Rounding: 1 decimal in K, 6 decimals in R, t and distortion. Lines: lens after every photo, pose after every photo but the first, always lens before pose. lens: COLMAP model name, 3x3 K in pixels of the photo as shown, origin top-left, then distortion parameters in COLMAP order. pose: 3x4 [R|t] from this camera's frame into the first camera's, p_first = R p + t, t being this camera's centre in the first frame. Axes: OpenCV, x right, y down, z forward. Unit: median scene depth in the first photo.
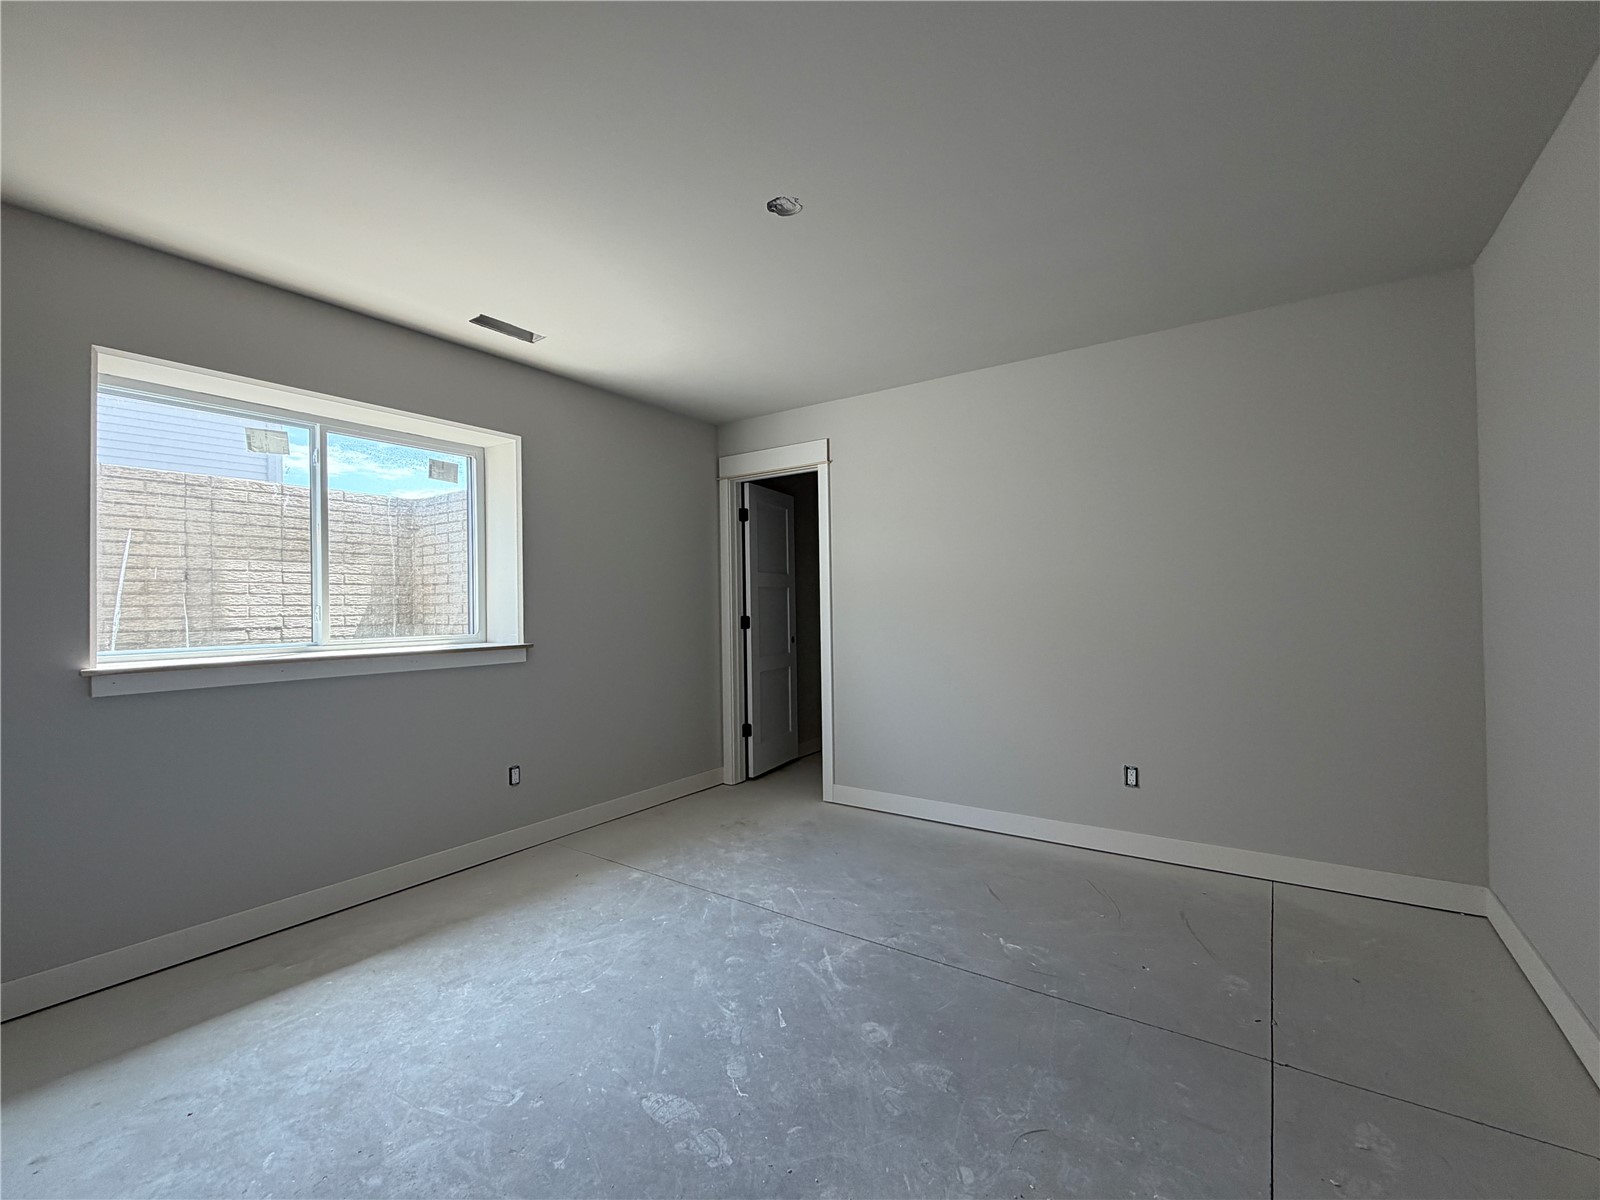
lens RADIAL K [[685.8, 0, 800.0], [0, 685.8, 600.0], [0, 0, 1]] dist [0.000992, 0.000065]
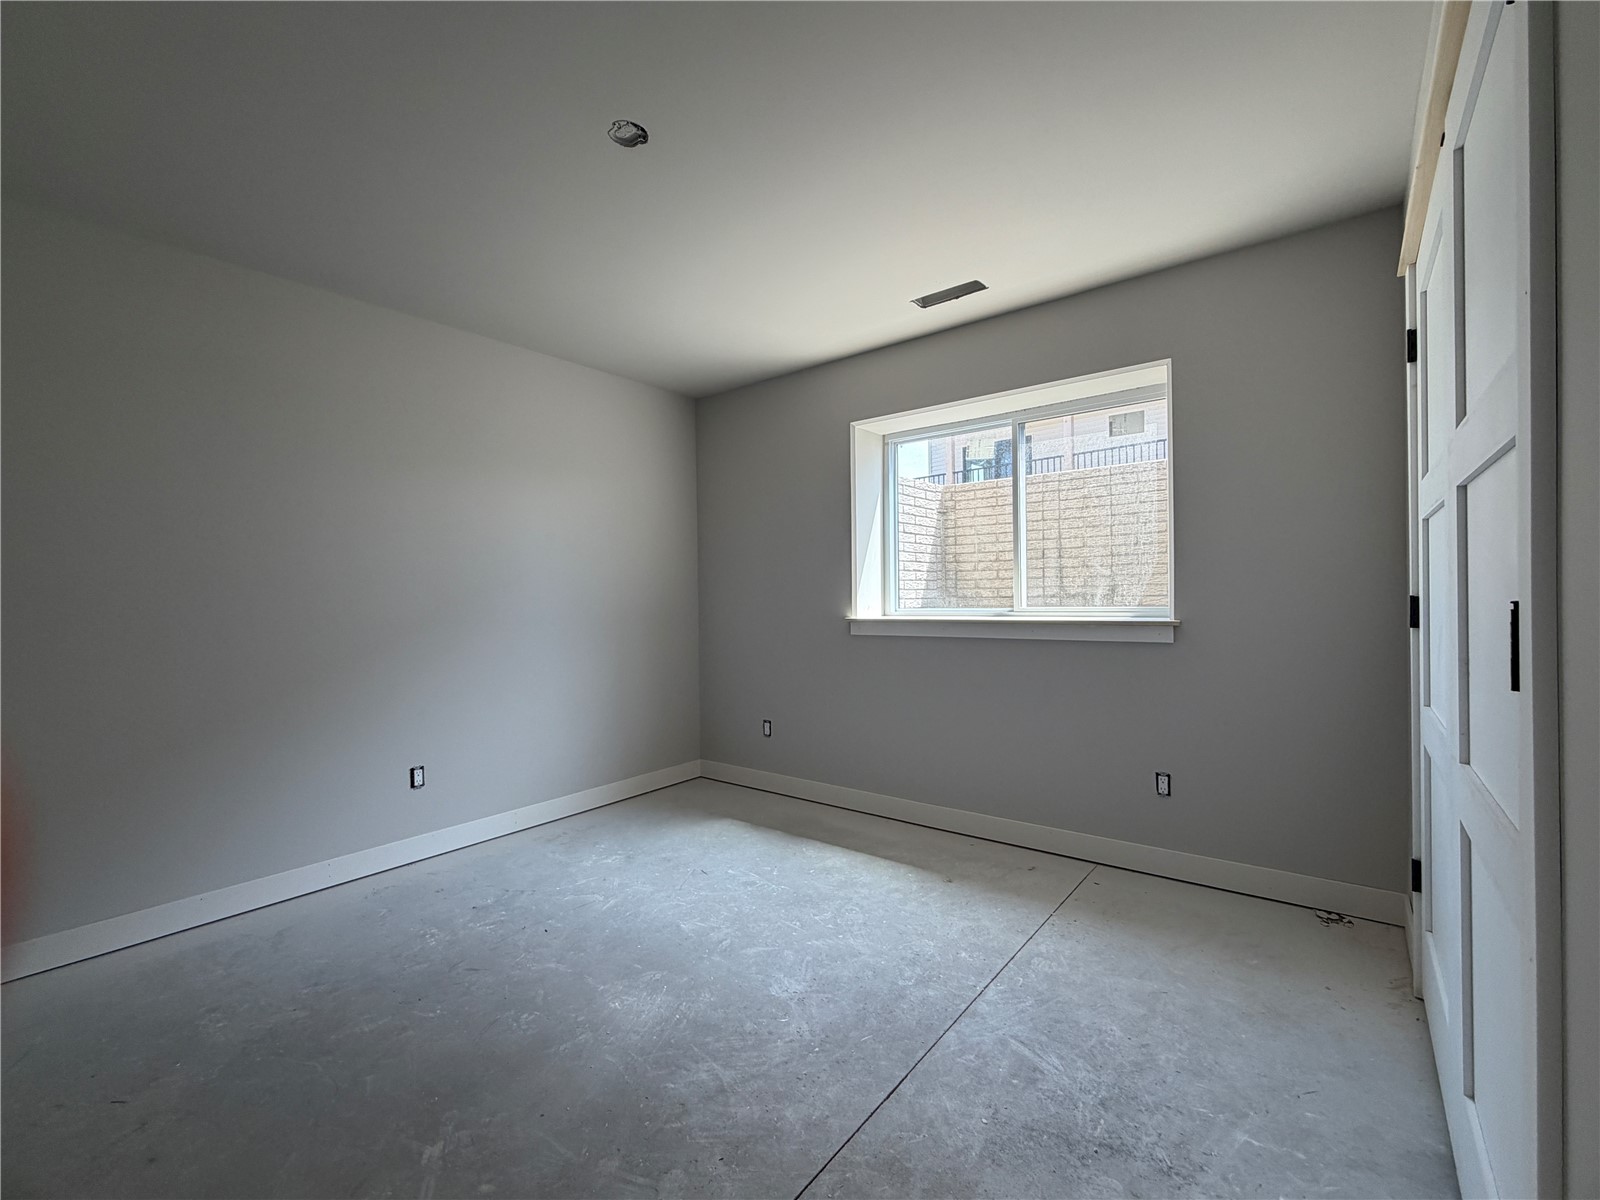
lens RADIAL K [[685.8, 0, 800.0], [0, 685.8, 600.0], [0, 0, 1]] dist [0.000992, 0.000065]
pose [[-0.072889, 0.035518, -0.996707, 0.530191], [0.035589, 0.998822, 0.032991, -0.004253], [0.996705, -0.033067, -0.074068, 0.792493]]
